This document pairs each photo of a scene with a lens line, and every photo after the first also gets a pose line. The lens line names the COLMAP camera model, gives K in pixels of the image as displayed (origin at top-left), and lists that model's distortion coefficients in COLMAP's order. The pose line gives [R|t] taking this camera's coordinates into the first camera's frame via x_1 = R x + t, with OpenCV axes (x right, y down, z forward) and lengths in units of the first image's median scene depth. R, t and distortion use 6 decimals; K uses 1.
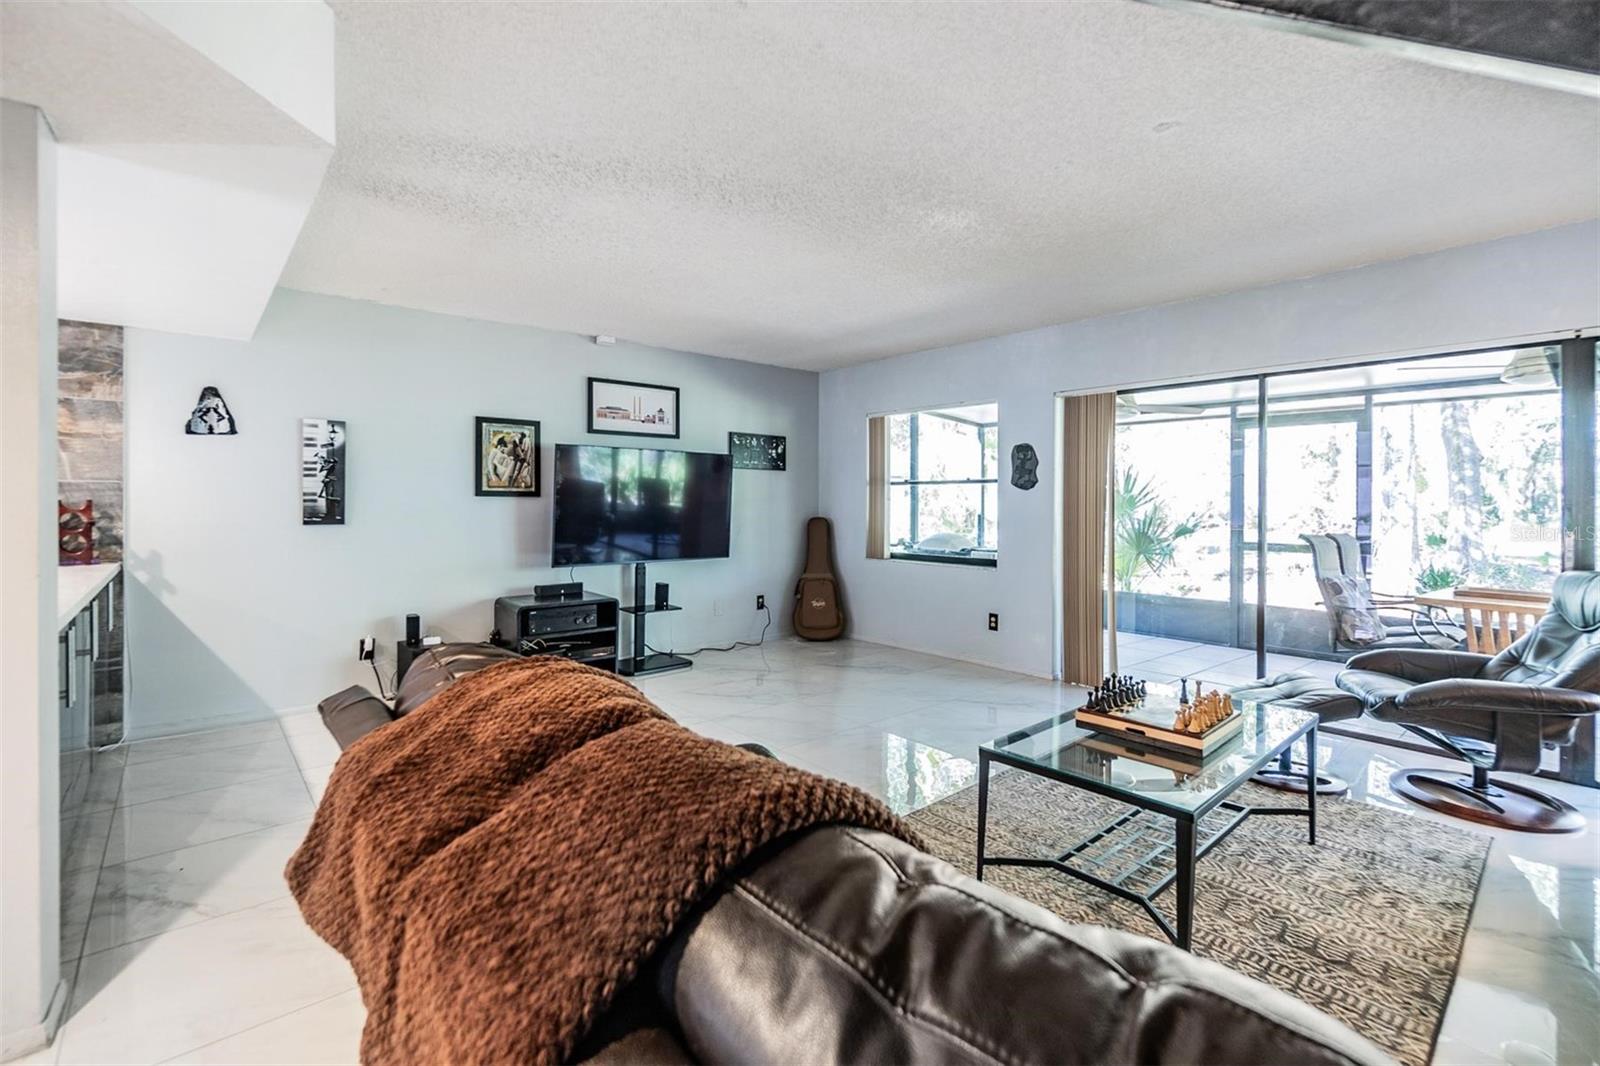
lens RADIAL K [[698.9, 0, 798.5], [0, 698.9, 502.3], [0, 0, 1]] dist [-0.003802, 0.000028]
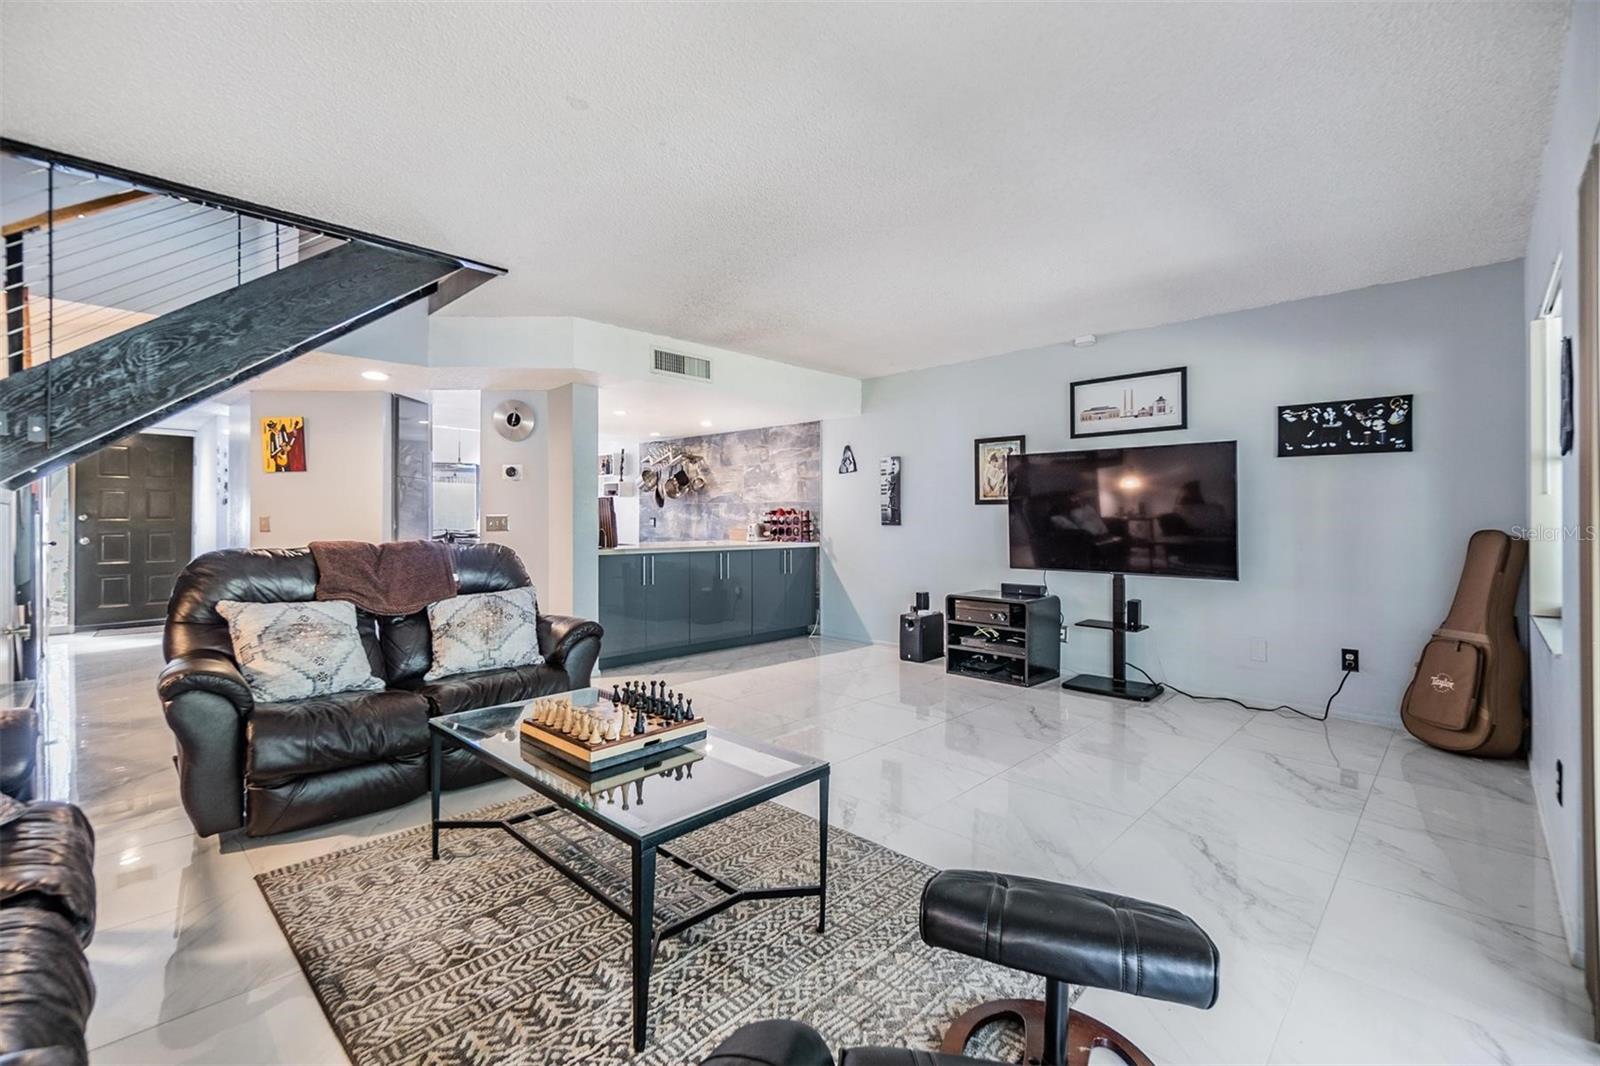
lens RADIAL K [[698.9, 0, 798.4], [0, 698.9, 516.3], [0, 0, 1]] dist [-0.003802, 0.000028]
pose [[0.086926, -0.007571, -0.996186, 0.715556], [-0.001207, 0.999970, -0.007705, 0.020998], [0.996214, 0.001872, 0.086914, 0.576773]]
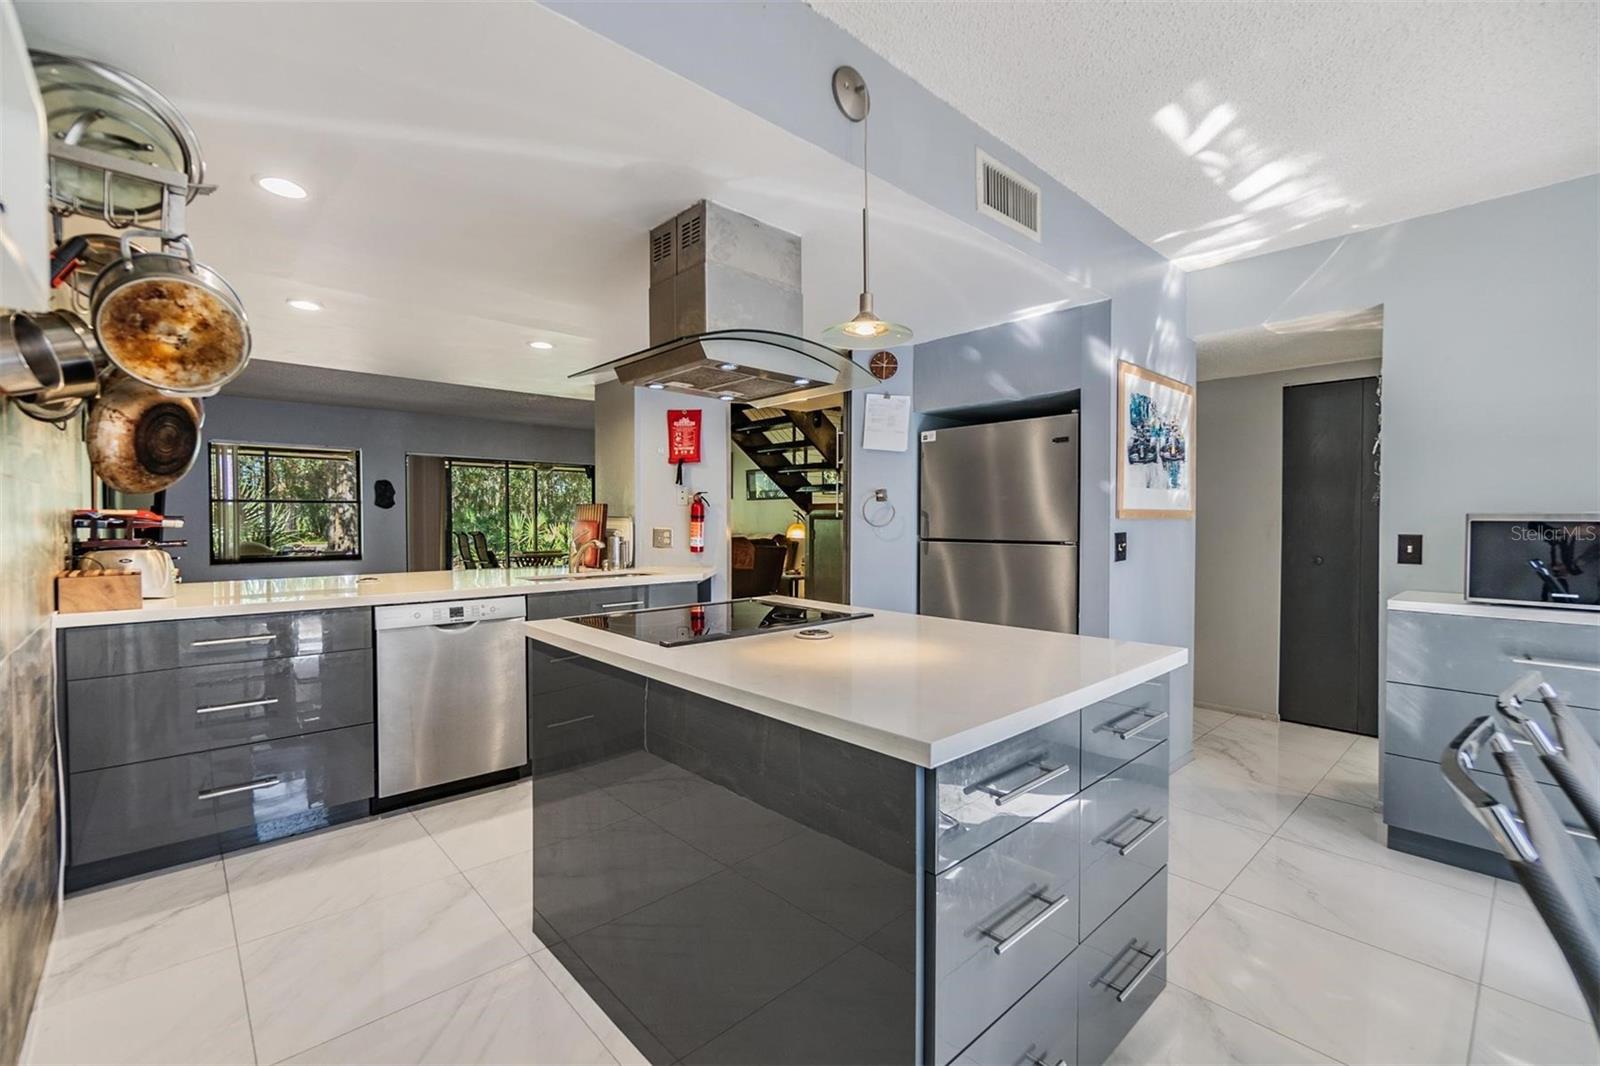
lens RADIAL K [[698.9, 0, 790.0], [0, 698.9, 521.0], [0, 0, 1]] dist [-0.003802, 0.000028]
pose [[-0.021146, -0.010017, 0.999726, -1.391882], [0.000417, 0.999950, 0.010028, -0.004770], [-0.999776, 0.000629, -0.021141, 0.102238]]
